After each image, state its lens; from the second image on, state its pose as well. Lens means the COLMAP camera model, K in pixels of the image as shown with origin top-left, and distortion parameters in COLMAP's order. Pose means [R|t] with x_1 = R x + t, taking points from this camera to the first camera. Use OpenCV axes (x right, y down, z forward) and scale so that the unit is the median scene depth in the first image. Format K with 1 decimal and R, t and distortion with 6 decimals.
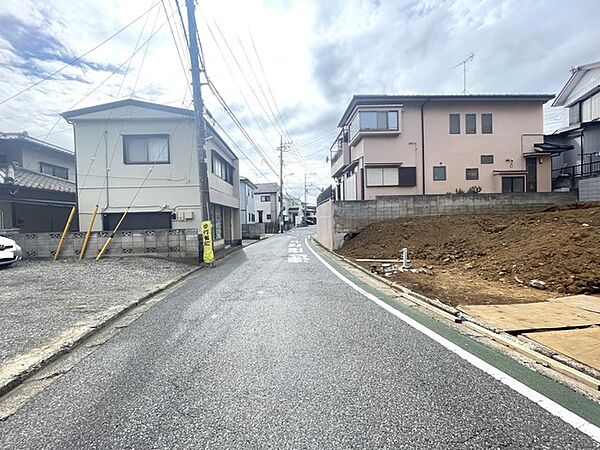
lens RADIAL K [[247.8, 0, 300.1], [0, 247.8, 225.5], [0, 0, 1]] dist [-0.001650, 0.000047]
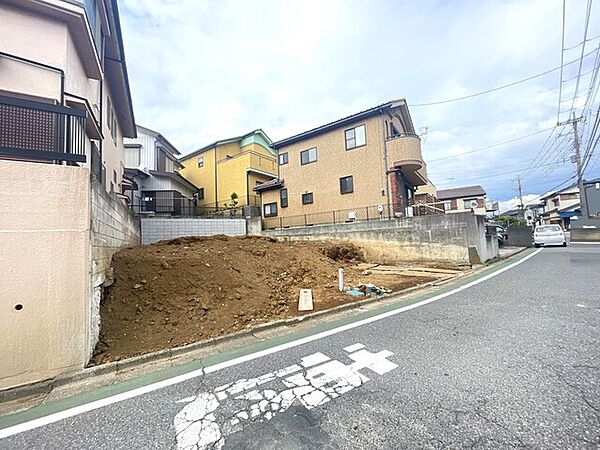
lens RADIAL K [[247.8, 0, 299.8], [0, 247.8, 226.6], [0, 0, 1]] dist [-0.001650, 0.000047]
pose [[-0.459296, 0.105197, 0.882032, -0.196050], [0.080112, 0.993822, -0.076813, -0.003451], [-0.884663, 0.035381, -0.464886, 0.894753]]
